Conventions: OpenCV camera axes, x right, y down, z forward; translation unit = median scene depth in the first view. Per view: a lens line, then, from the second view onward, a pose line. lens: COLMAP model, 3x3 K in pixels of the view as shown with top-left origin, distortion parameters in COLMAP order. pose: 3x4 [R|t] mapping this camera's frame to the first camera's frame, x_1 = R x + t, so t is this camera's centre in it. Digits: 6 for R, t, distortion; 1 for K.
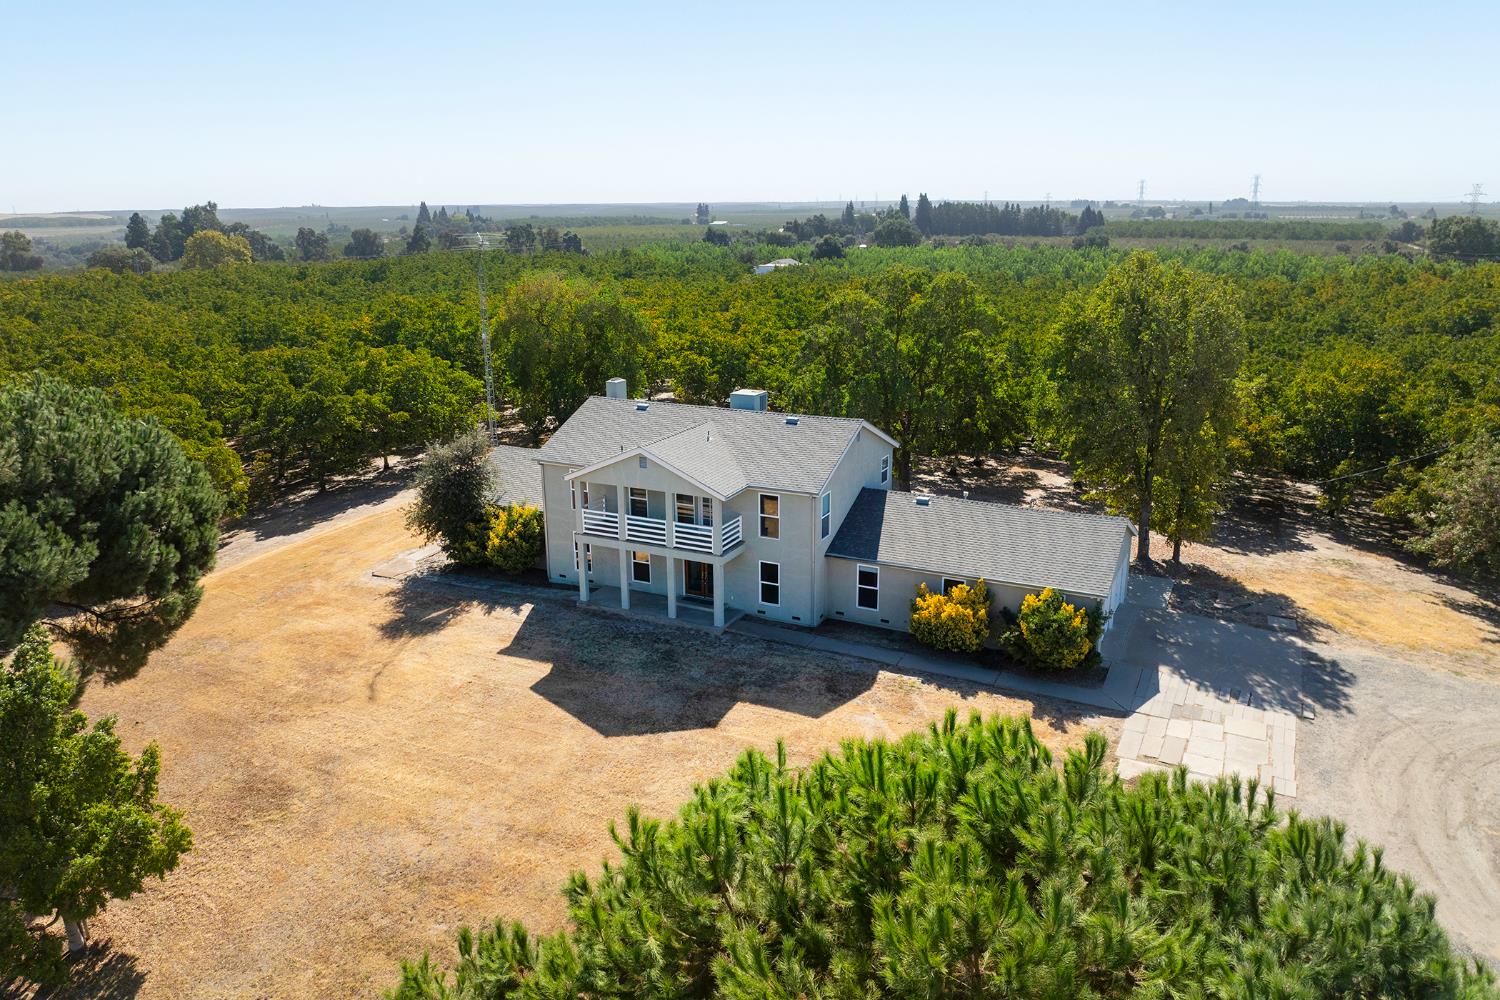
lens RADIAL K [[1050.9, 0, 749.3], [0, 1050.9, 527.9], [0, 0, 1]] dist [-0.042485, 0.008457]
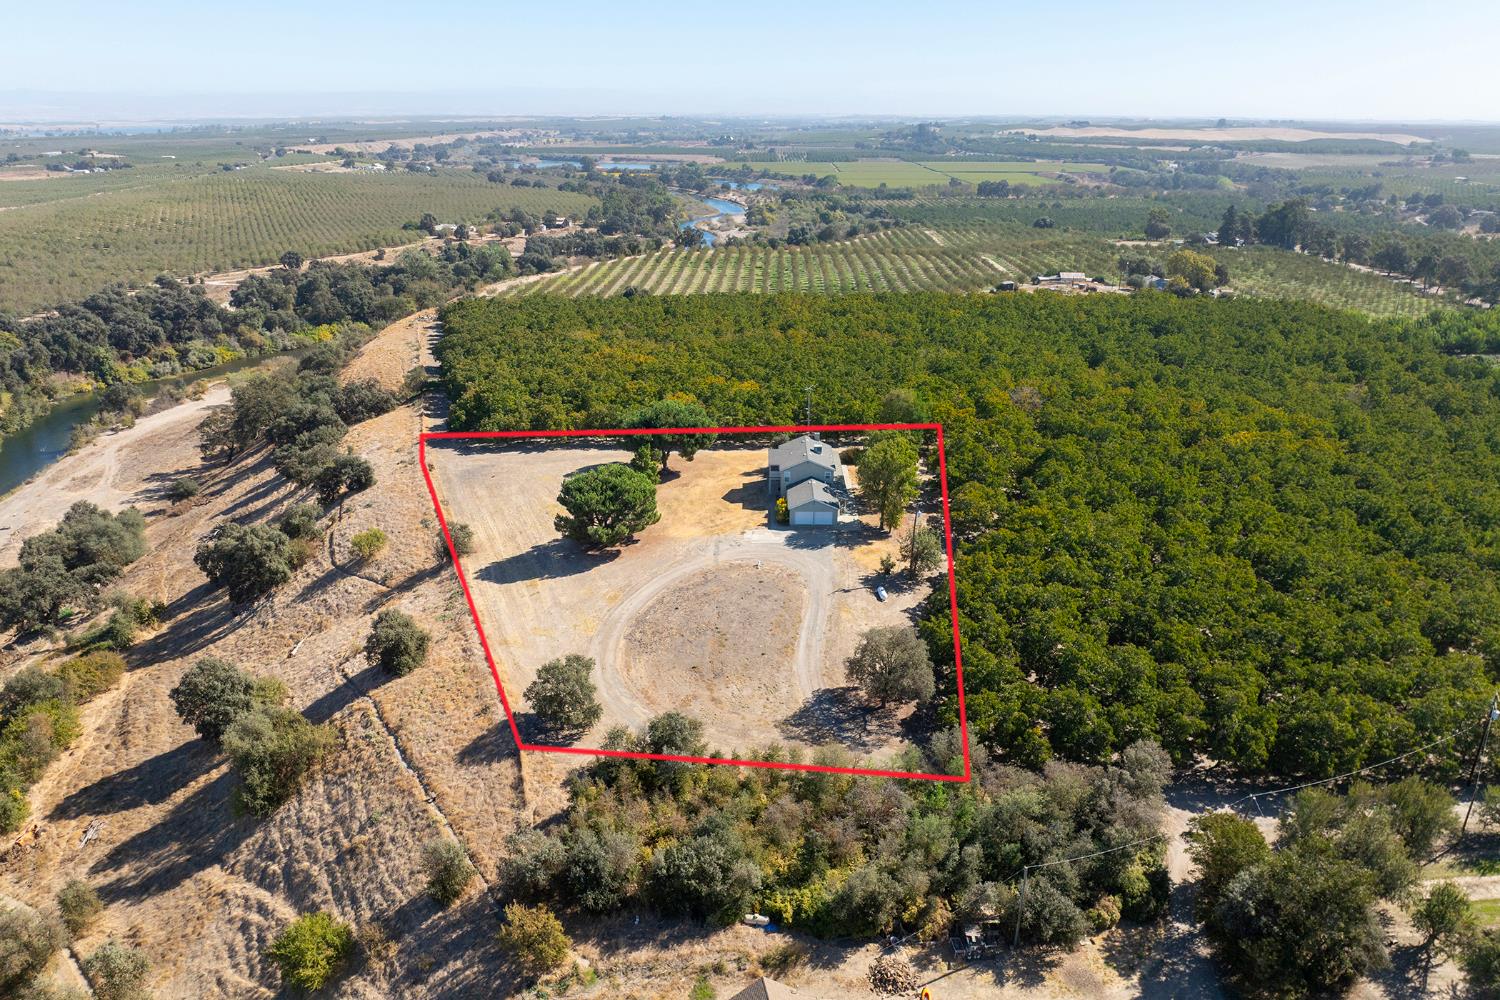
lens RADIAL K [[1050.9, 0, 747.1], [0, 1050.9, 485.8], [0, 0, 1]] dist [-0.042485, 0.008457]
pose [[0.439705, 0.312504, -0.842021, 3.368265], [-0.272506, 0.939740, 0.206468, -0.762628], [0.855804, 0.138670, 0.498368, -1.176992]]
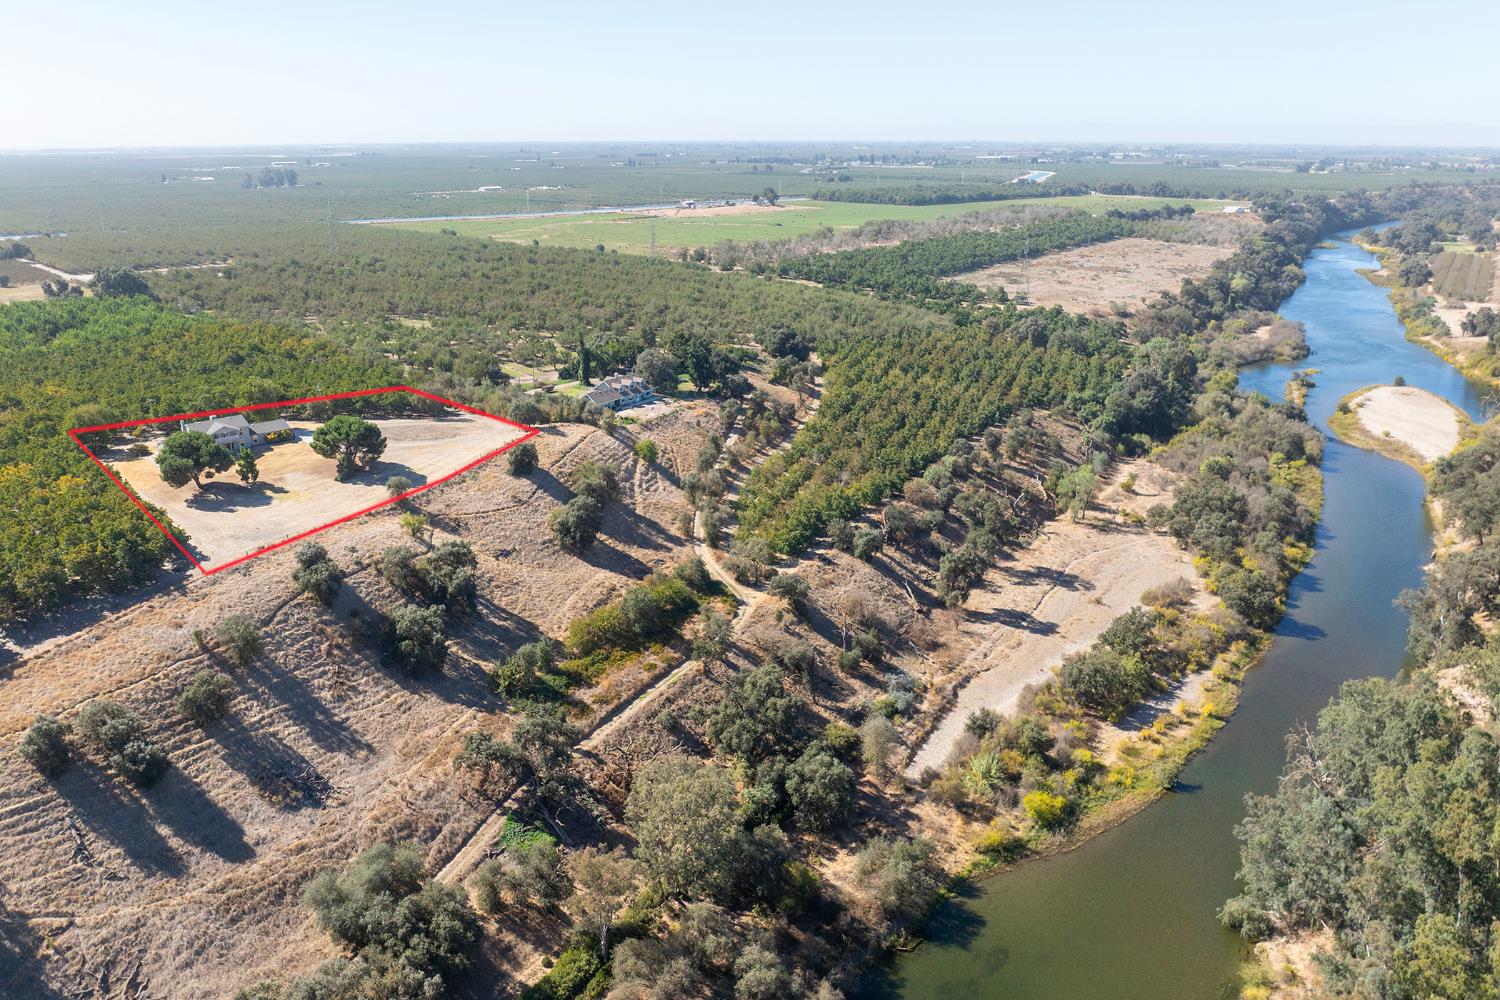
lens RADIAL K [[1050.9, 0, 730.1], [0, 1050.9, 515.2], [0, 0, 1]] dist [-0.042485, 0.008457]
pose [[0.330763, -0.308712, 0.891792, -4.452547], [0.275584, 0.935388, 0.221591, -0.111646], [-0.902579, 0.172469, 0.394468, -3.790333]]
